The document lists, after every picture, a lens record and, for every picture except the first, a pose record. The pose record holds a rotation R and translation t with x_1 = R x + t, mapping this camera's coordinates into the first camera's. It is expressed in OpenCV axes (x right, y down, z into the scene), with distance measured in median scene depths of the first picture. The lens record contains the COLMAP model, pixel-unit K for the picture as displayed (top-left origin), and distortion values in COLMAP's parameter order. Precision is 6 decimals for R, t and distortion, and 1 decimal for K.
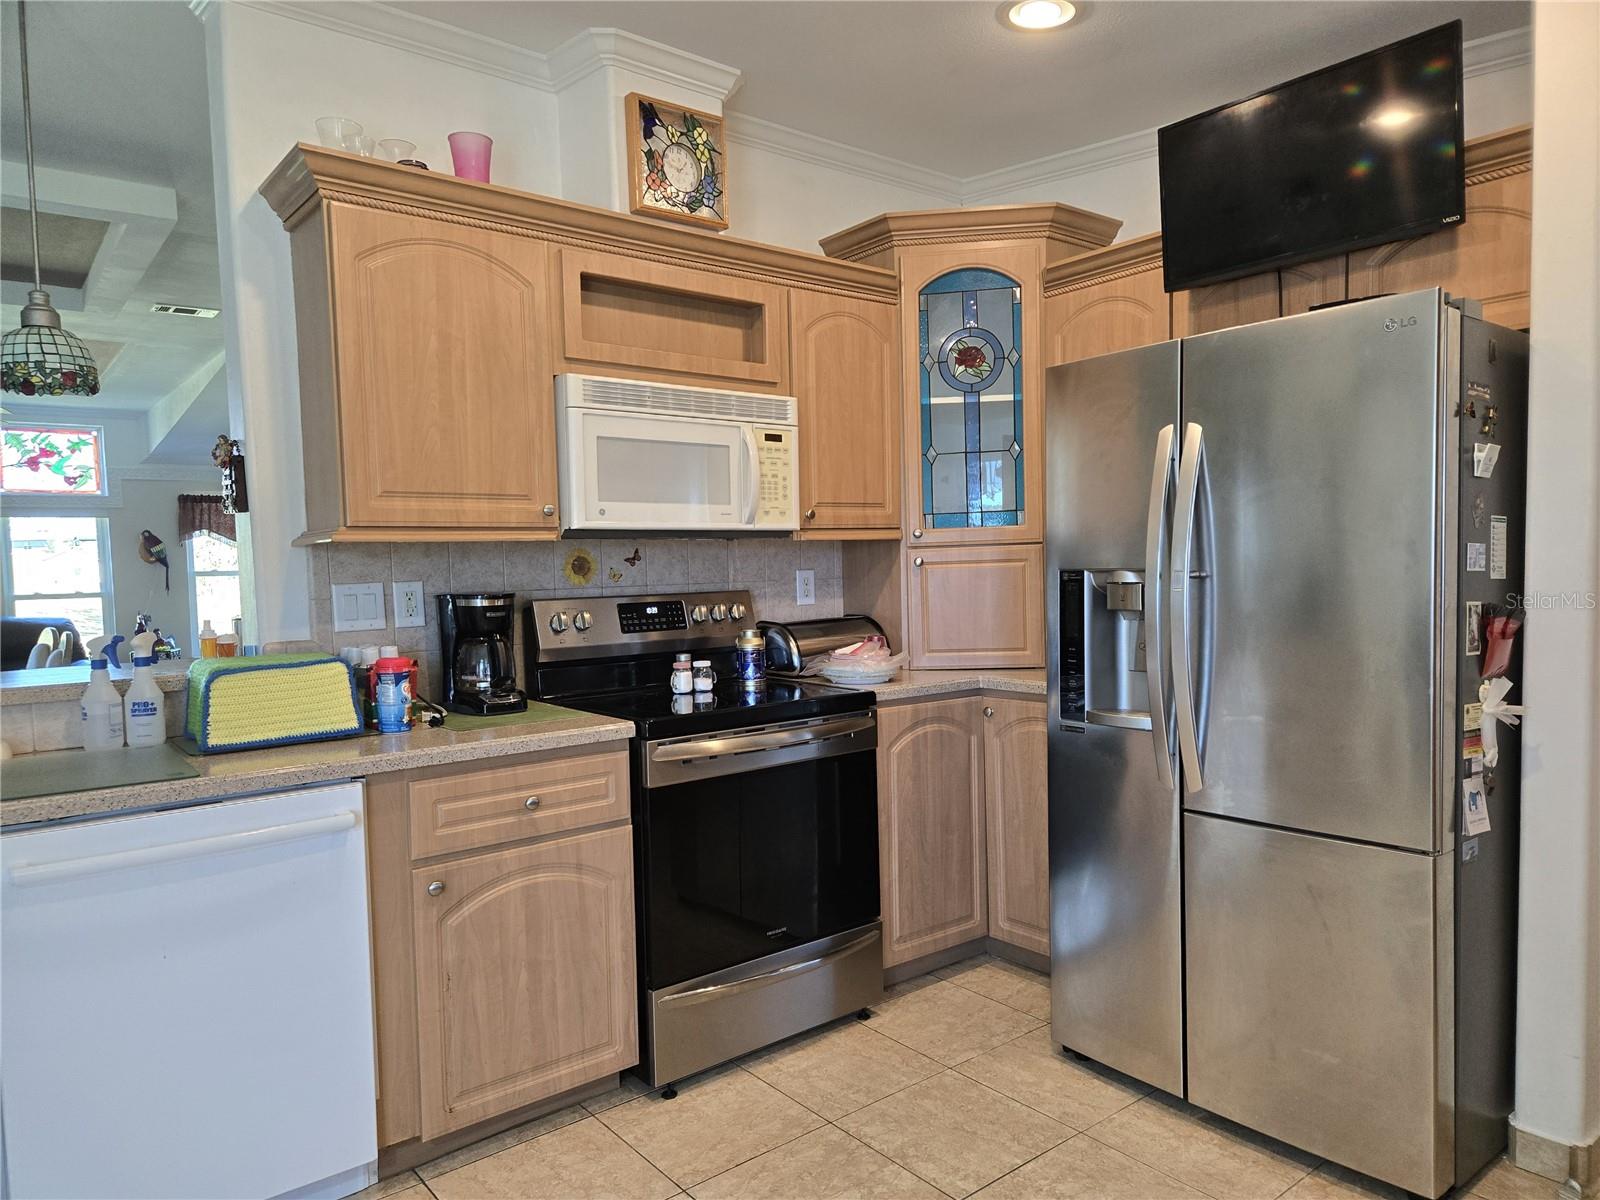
lens RADIAL K [[1062.5, 0, 797.3], [0, 1062.5, 616.3], [0, 0, 1]] dist [0.070757, -0.049866]
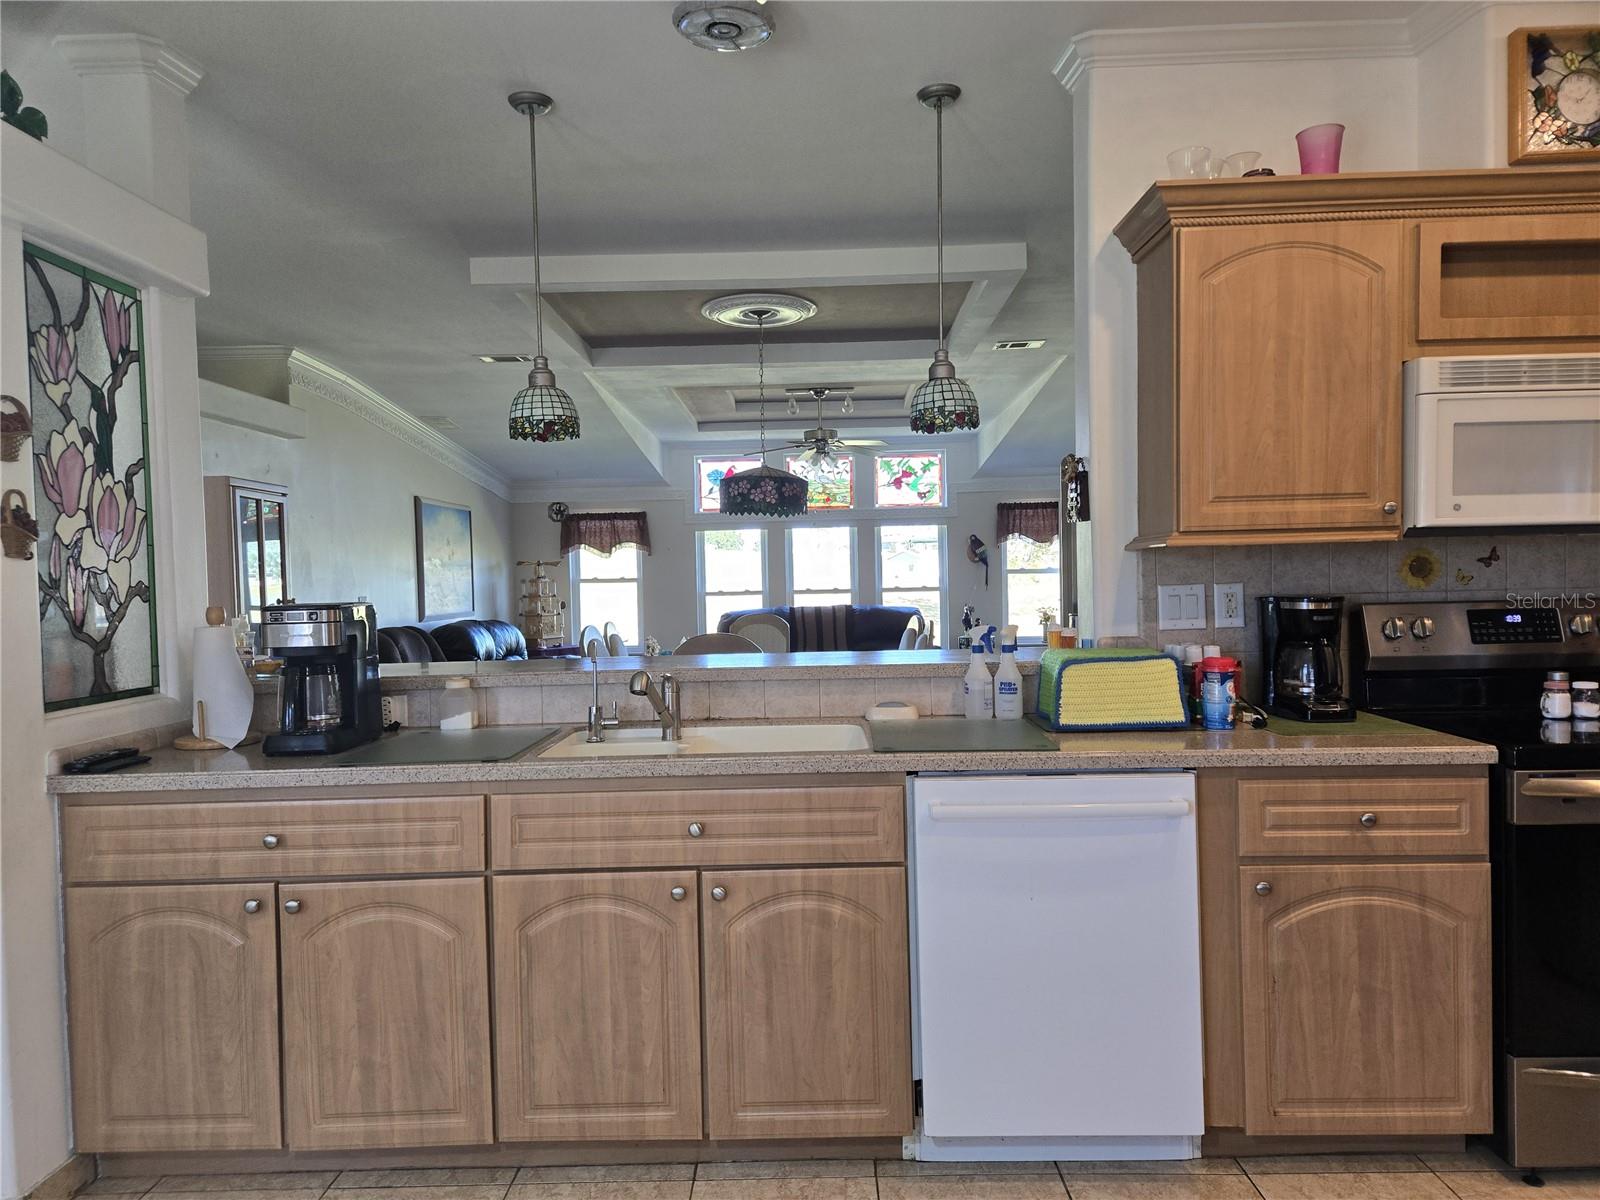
lens RADIAL K [[1062.5, 0, 802.4], [0, 1062.5, 609.6], [0, 0, 1]] dist [0.070757, -0.049866]
pose [[0.773802, 0.026972, -0.632853, -0.031136], [-0.028904, 0.999556, 0.007260, -0.003078], [0.632768, 0.012674, 0.774238, -0.051322]]
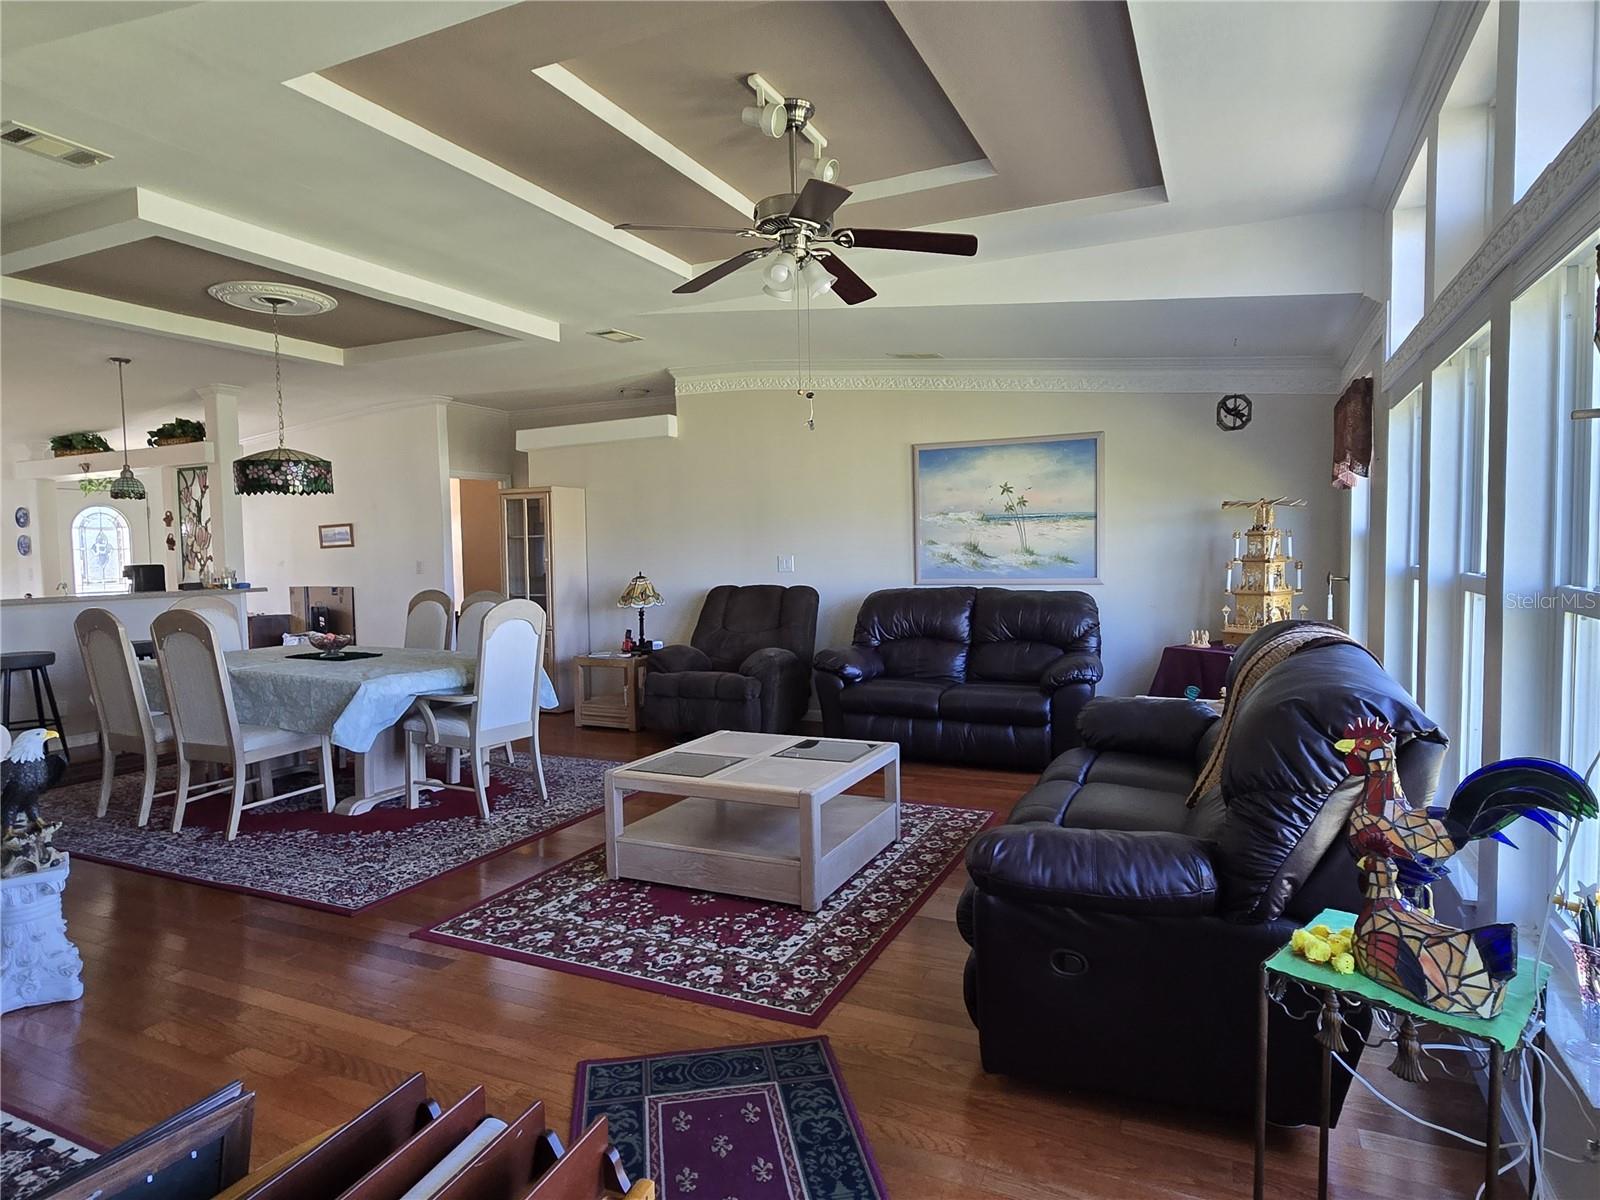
lens RADIAL K [[922.3, 0, 807.5], [0, 922.3, 598.1], [0, 0, 1]] dist [0.003149, -0.000829]
pose [[-0.896679, 0.067512, -0.437504, -1.540535], [0.020562, 0.993587, 0.111181, -0.151649], [0.442205, 0.090698, -0.892317, 3.701394]]
